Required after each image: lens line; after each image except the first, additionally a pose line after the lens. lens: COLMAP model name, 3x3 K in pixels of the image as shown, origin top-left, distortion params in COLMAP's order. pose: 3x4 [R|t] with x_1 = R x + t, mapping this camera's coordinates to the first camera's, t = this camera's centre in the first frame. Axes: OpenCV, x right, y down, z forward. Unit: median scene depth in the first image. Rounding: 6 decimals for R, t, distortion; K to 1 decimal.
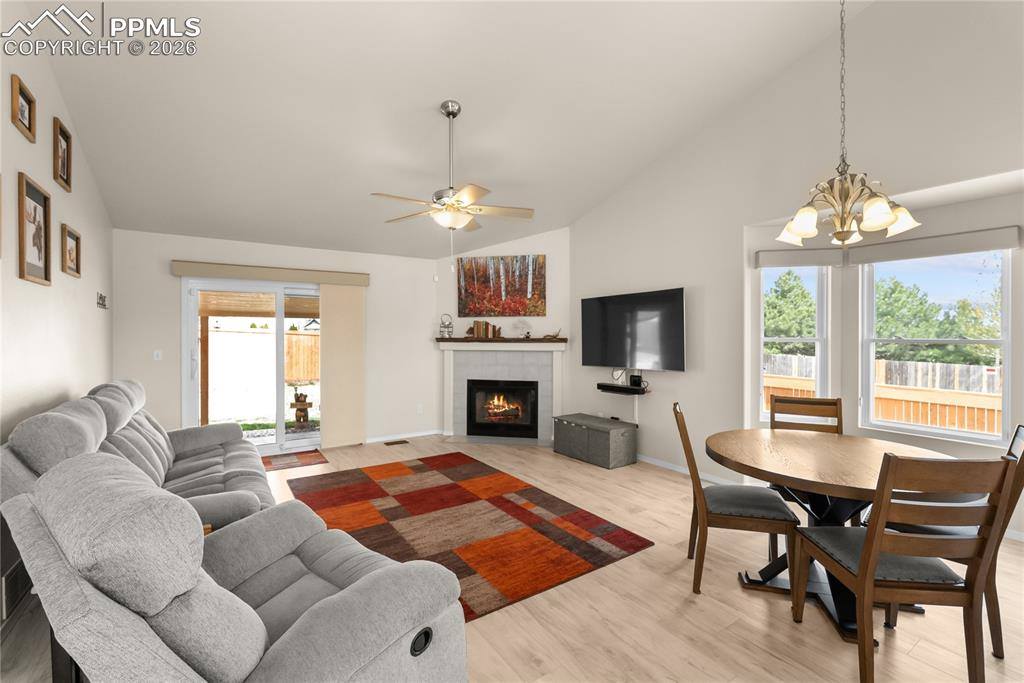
lens RADIAL K [[451.0, 0, 512.2], [0, 451.0, 338.4], [0, 0, 1]] dist [-0.003967, -0.000326]
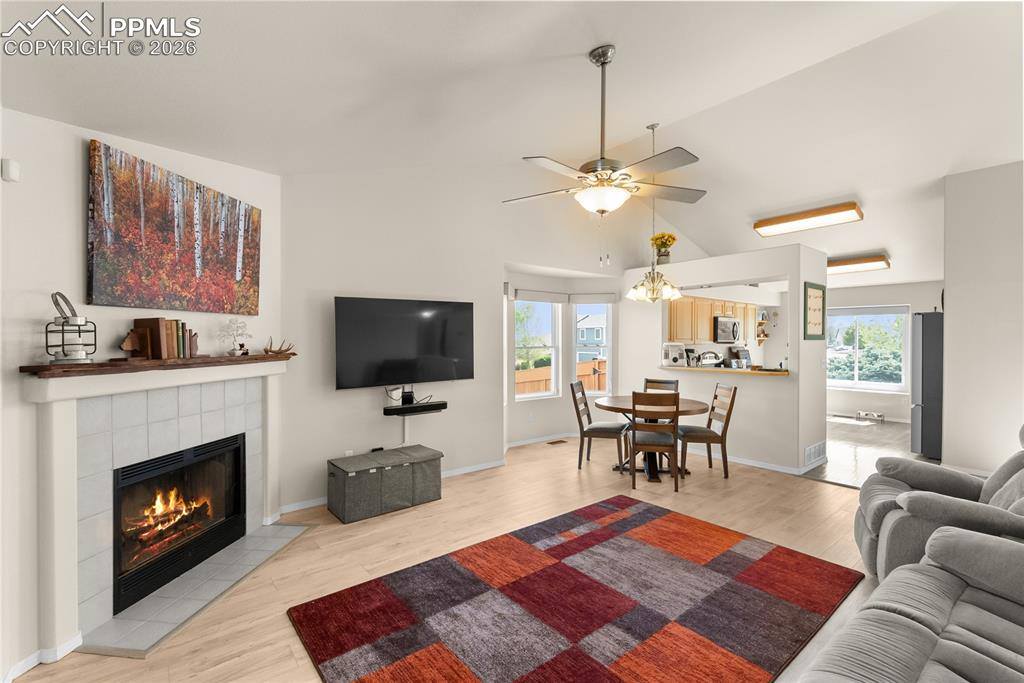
lens RADIAL K [[451.0, 0, 512.7], [0, 451.0, 340.6], [0, 0, 1]] dist [-0.003967, -0.000326]
pose [[-0.084920, -0.002377, 0.996385, -0.526319], [0.009526, 0.999950, 0.003198, -0.016485], [-0.996342, 0.009764, -0.084893, 0.724122]]
